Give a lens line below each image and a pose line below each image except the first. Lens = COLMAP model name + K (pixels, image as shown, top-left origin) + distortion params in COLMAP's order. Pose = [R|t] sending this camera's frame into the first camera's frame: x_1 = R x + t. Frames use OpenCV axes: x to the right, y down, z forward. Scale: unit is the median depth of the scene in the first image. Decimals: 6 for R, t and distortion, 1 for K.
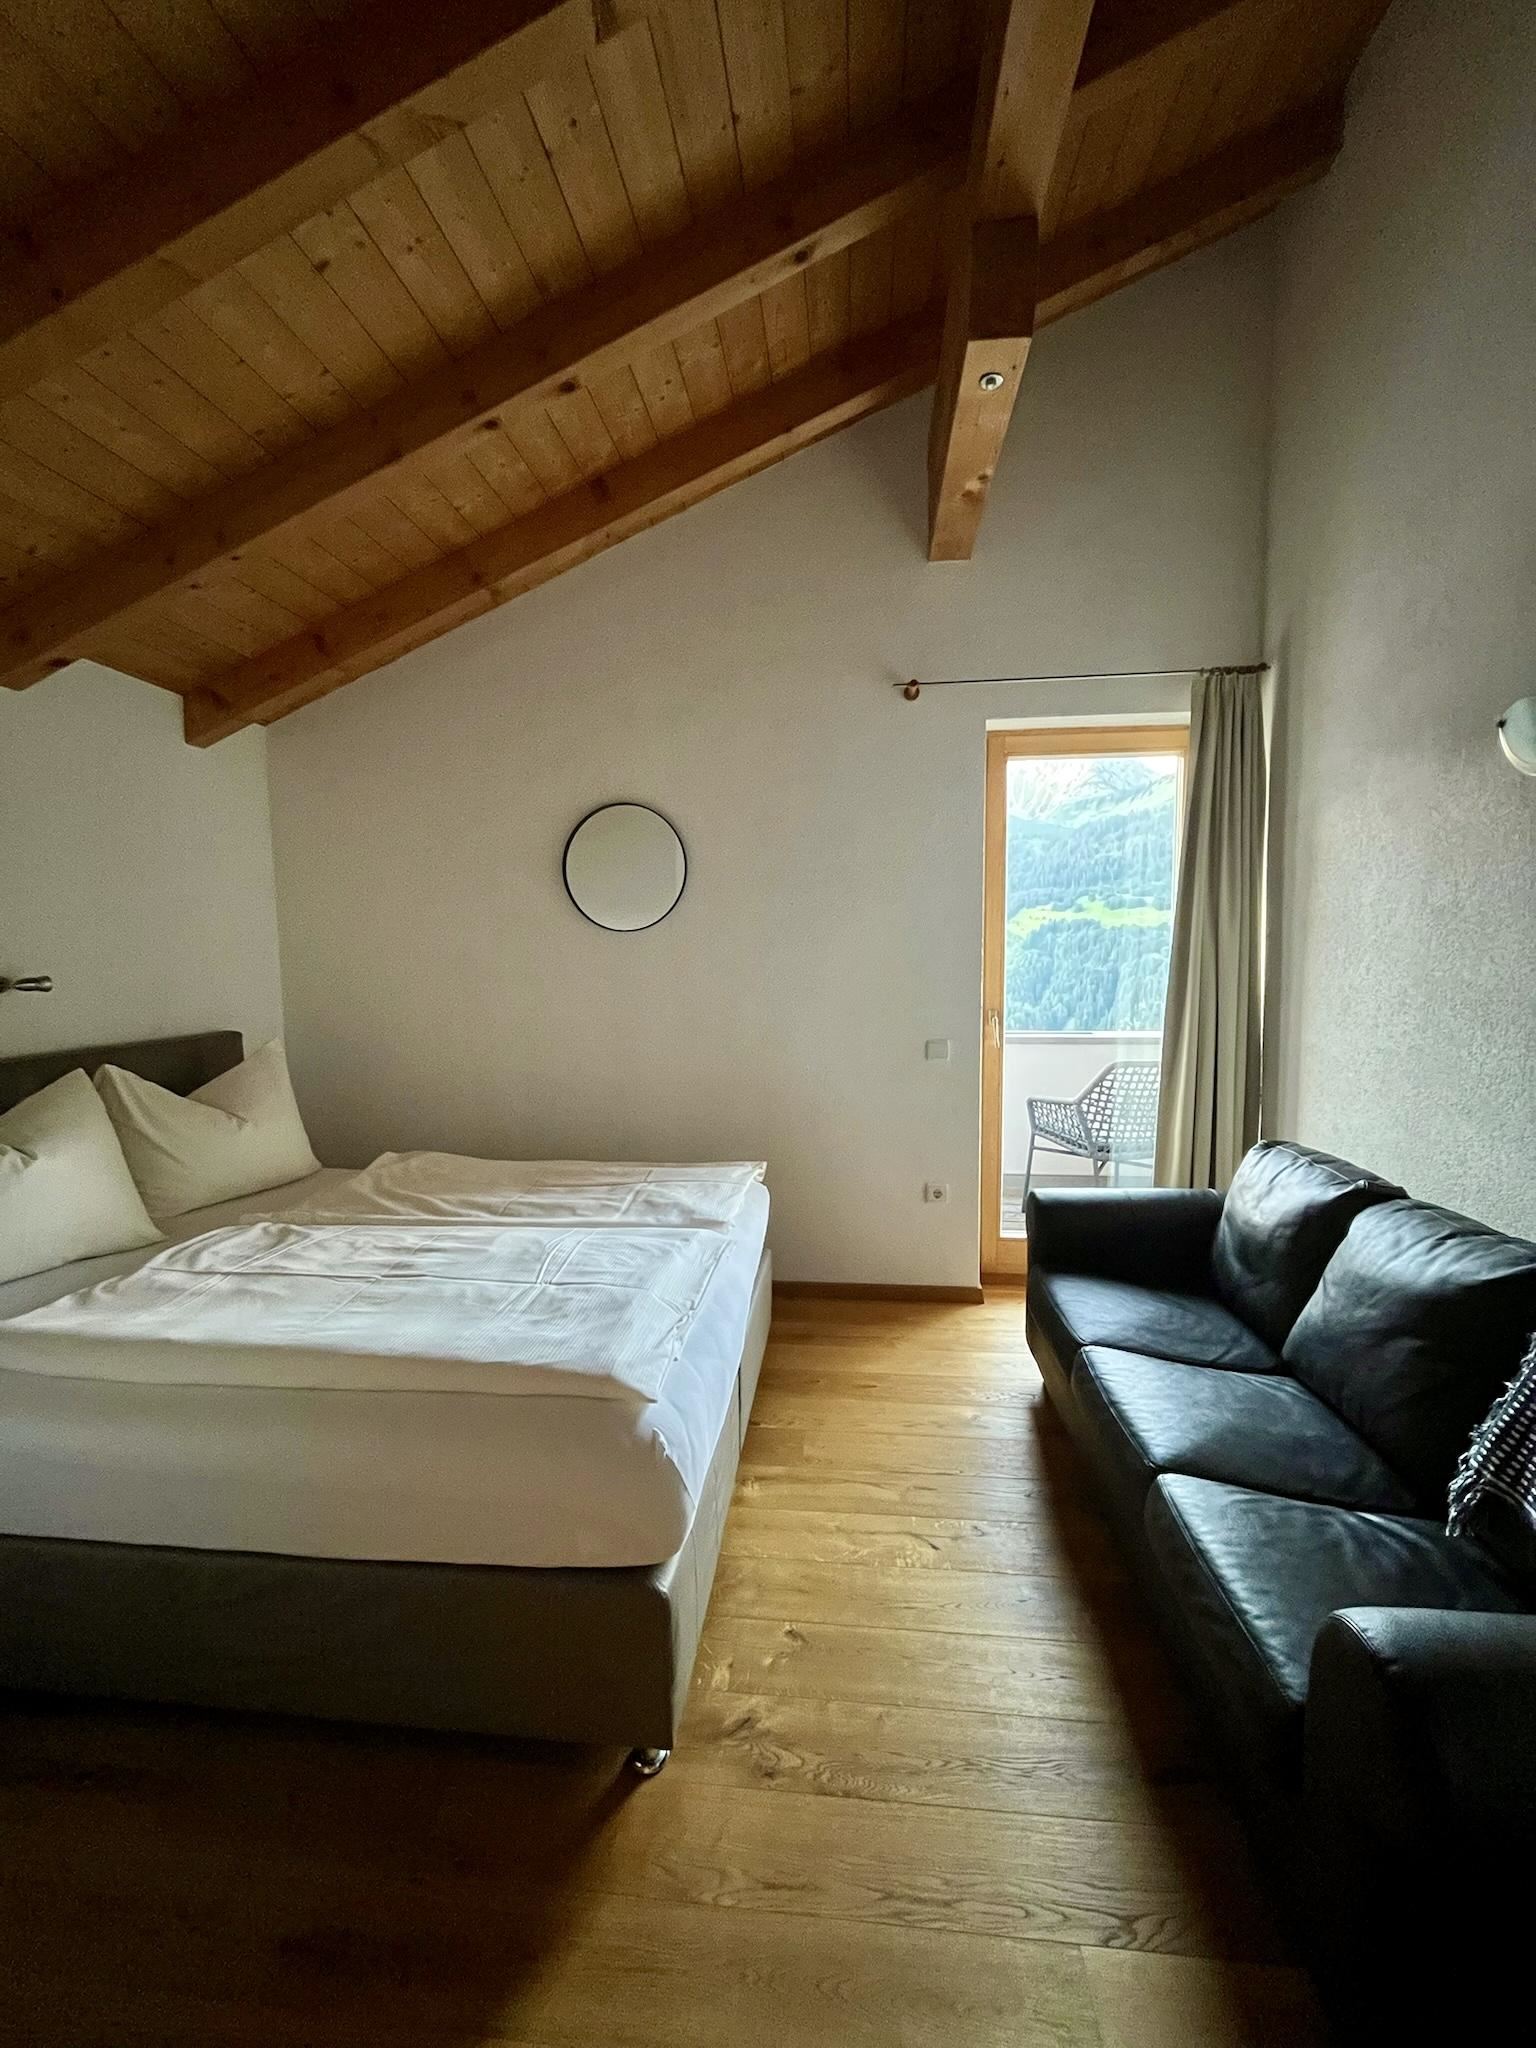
lens RADIAL K [[837.1, 0, 770.1], [0, 837.1, 1026.1], [0, 0, 1]] dist [-0.000284, -0.000092]
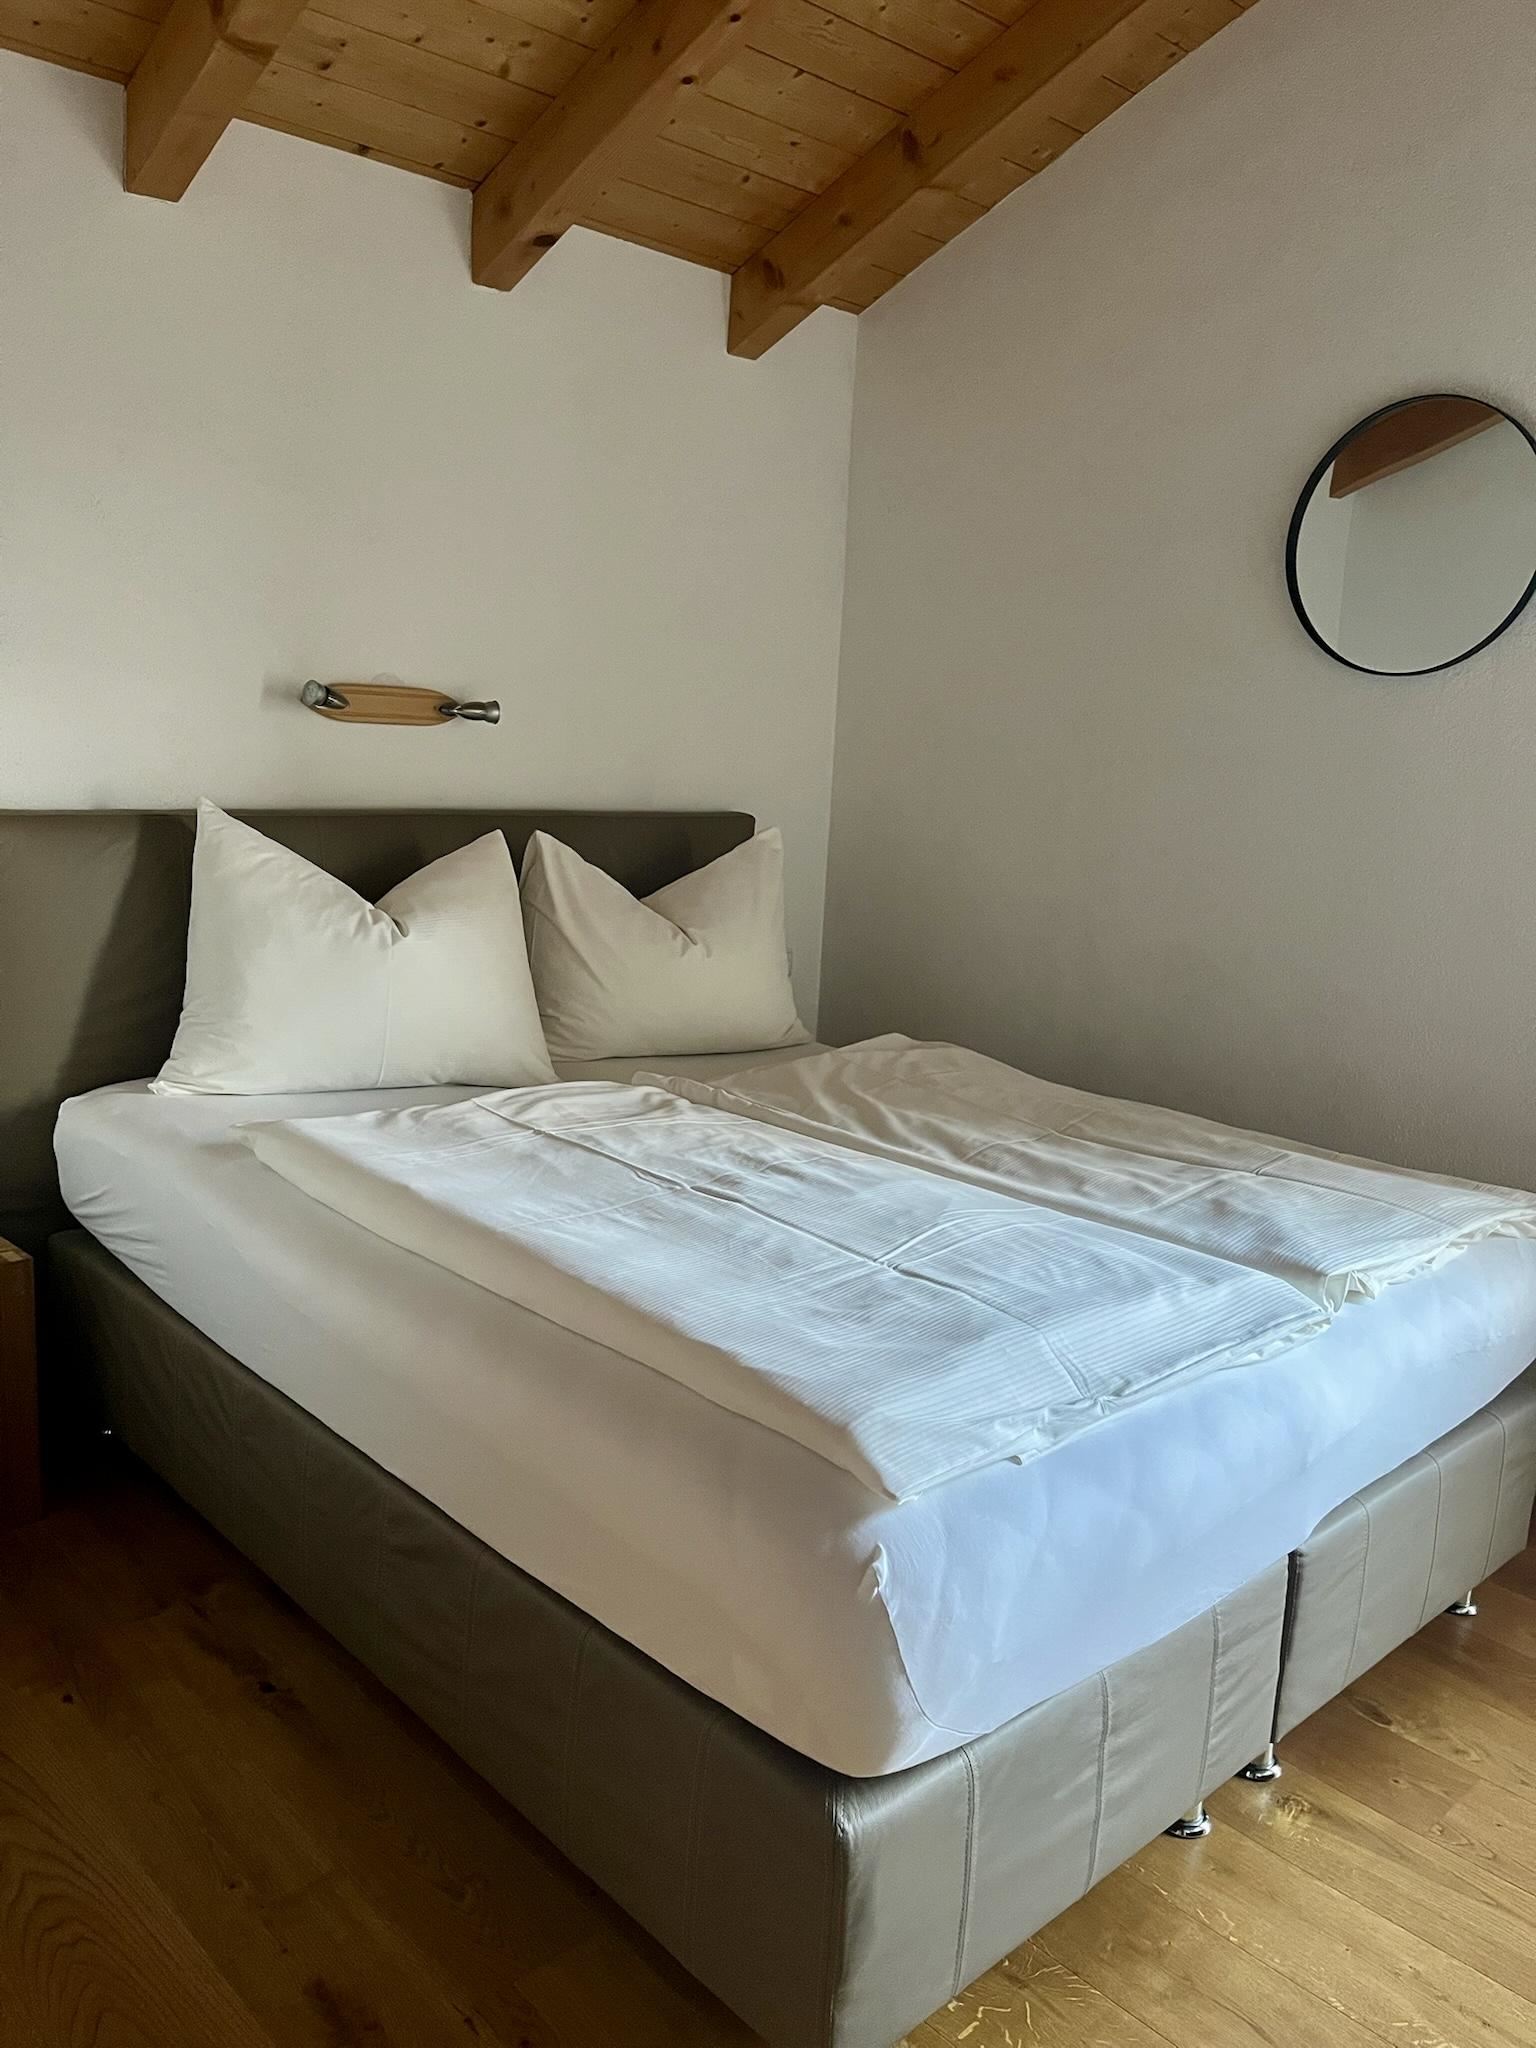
lens RADIAL K [[1554.9, 0, 769.0], [0, 1554.9, 1042.9], [0, 0, 1]] dist [0.070743, -0.105133]
pose [[0.751039, 0.178178, -0.635762, 0.274056], [-0.118024, 0.983620, 0.136243, 0.022681], [0.649624, -0.027288, 0.759766, 0.133767]]
